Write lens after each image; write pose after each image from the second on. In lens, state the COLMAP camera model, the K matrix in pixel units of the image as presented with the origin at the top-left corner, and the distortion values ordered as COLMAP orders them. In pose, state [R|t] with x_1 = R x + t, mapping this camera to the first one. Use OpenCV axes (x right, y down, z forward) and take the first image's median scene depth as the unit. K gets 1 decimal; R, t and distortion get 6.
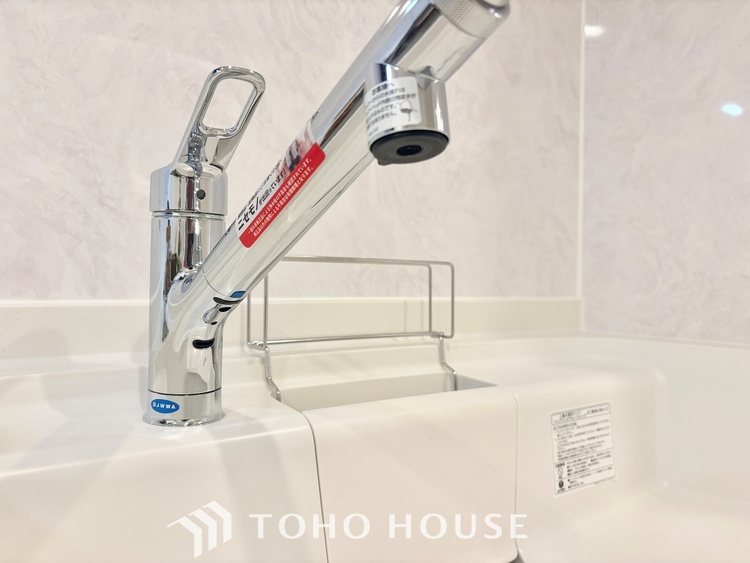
lens RADIAL K [[584.4, 0, 375.0], [0, 584.4, 281.5], [0, 0, 1]] dist [0.009402, 0.000042]
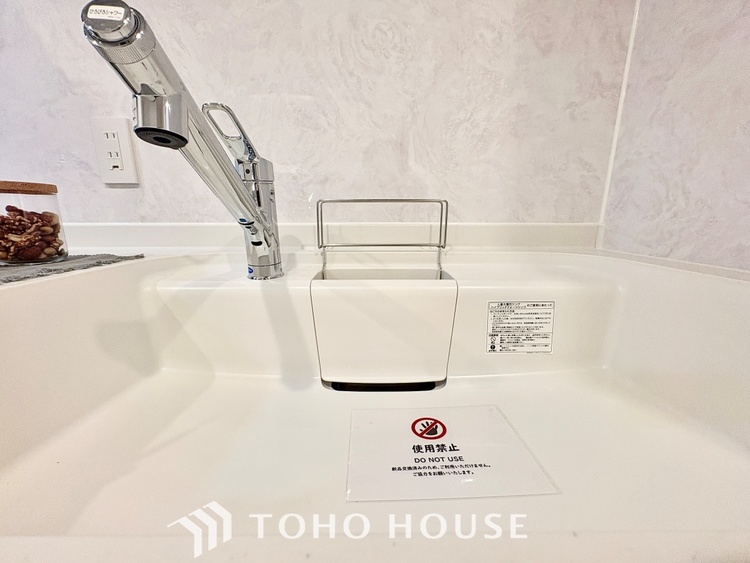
lens RADIAL K [[299.5, 0, 374.3], [0, 299.5, 281.5], [0, 0, 1]] dist [0.000195, 0.000148]
pose [[0.821931, 0.113972, -0.558068, 0.429981], [0.011721, 0.976185, 0.216624, 0.004631], [0.569466, -0.184591, 0.801021, 0.201970]]
